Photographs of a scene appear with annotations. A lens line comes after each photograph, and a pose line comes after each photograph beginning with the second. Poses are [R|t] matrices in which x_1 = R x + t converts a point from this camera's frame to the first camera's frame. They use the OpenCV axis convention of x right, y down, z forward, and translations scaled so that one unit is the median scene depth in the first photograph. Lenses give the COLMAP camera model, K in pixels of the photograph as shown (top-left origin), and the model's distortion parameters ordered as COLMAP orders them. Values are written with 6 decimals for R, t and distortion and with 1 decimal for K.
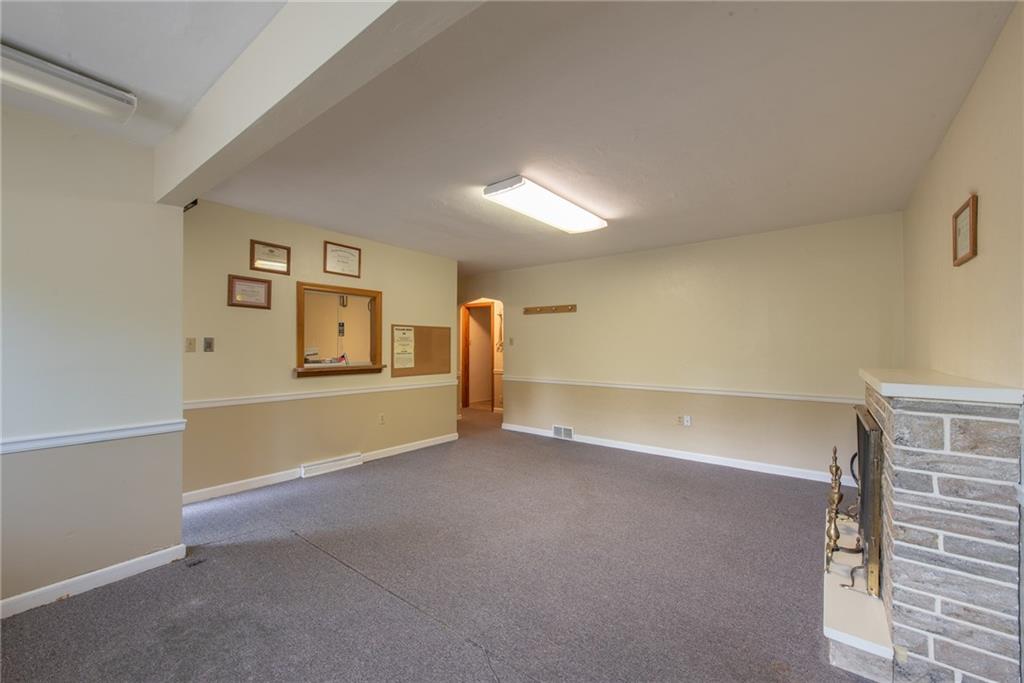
lens RADIAL K [[400.9, 0, 512.7], [0, 400.9, 343.4], [0, 0, 1]] dist [0.010280, -0.002488]
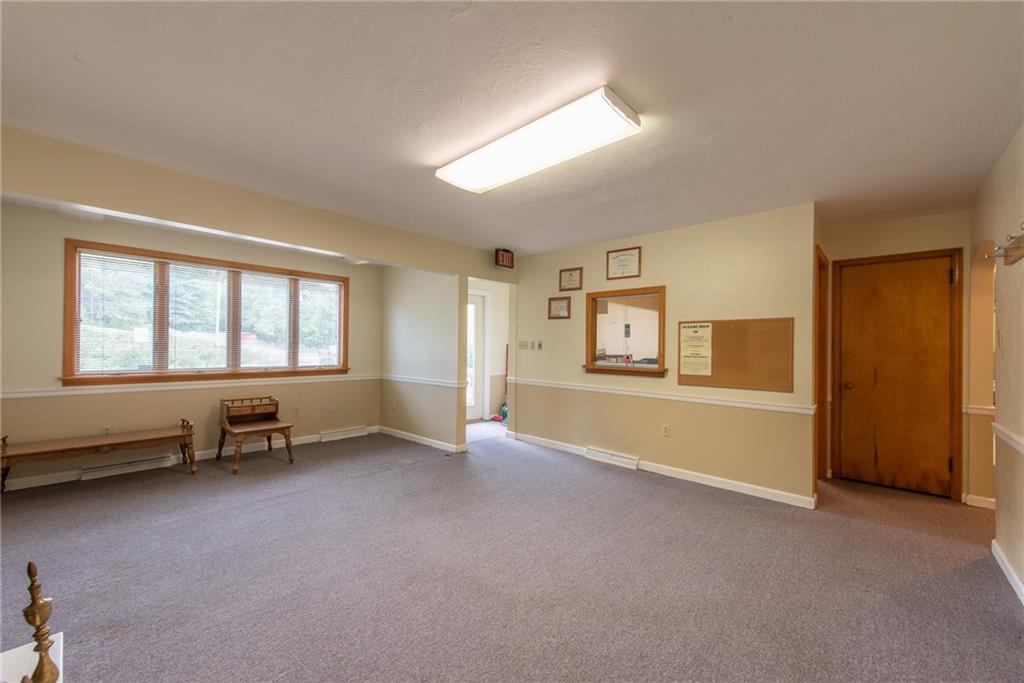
lens RADIAL K [[400.9, 0, 515.6], [0, 400.9, 341.8], [0, 0, 1]] dist [0.010280, -0.002488]
pose [[-0.077011, -0.014261, -0.996928, 0.605558], [-0.004869, 0.999891, -0.013927, 0.008995], [0.997018, 0.003781, -0.077072, 0.779400]]
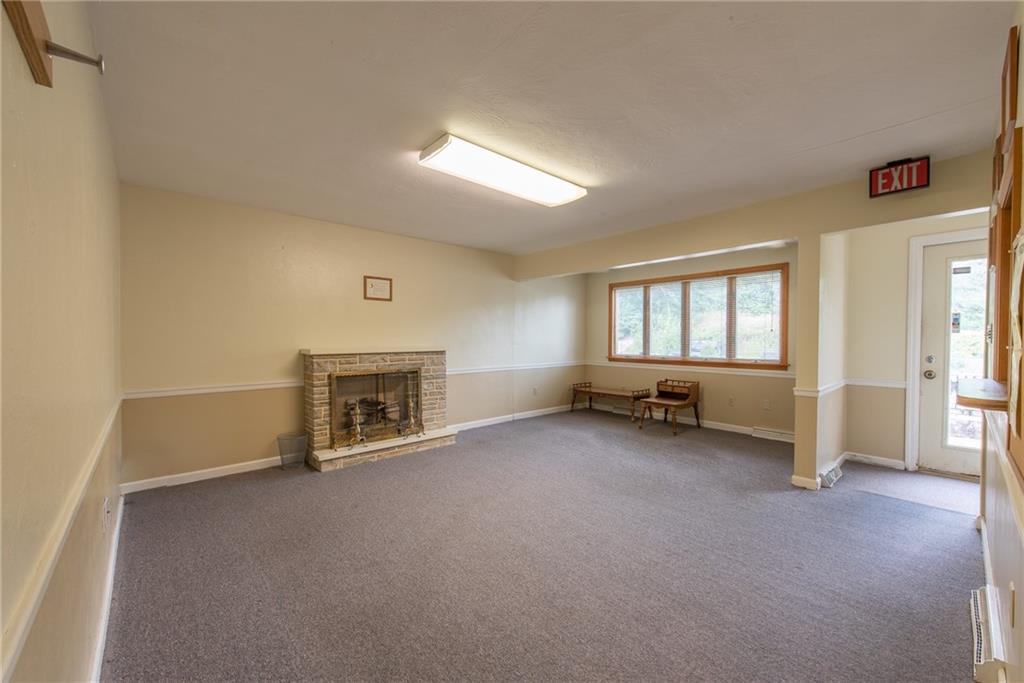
lens RADIAL K [[400.9, 0, 516.3], [0, 400.9, 346.3], [0, 0, 1]] dist [0.010280, -0.002488]
pose [[-0.985025, -0.005466, 0.172323, -0.052392], [-0.003177, 0.999903, 0.013560, 0.013808], [-0.172380, 0.012809, -0.984947, 1.394849]]
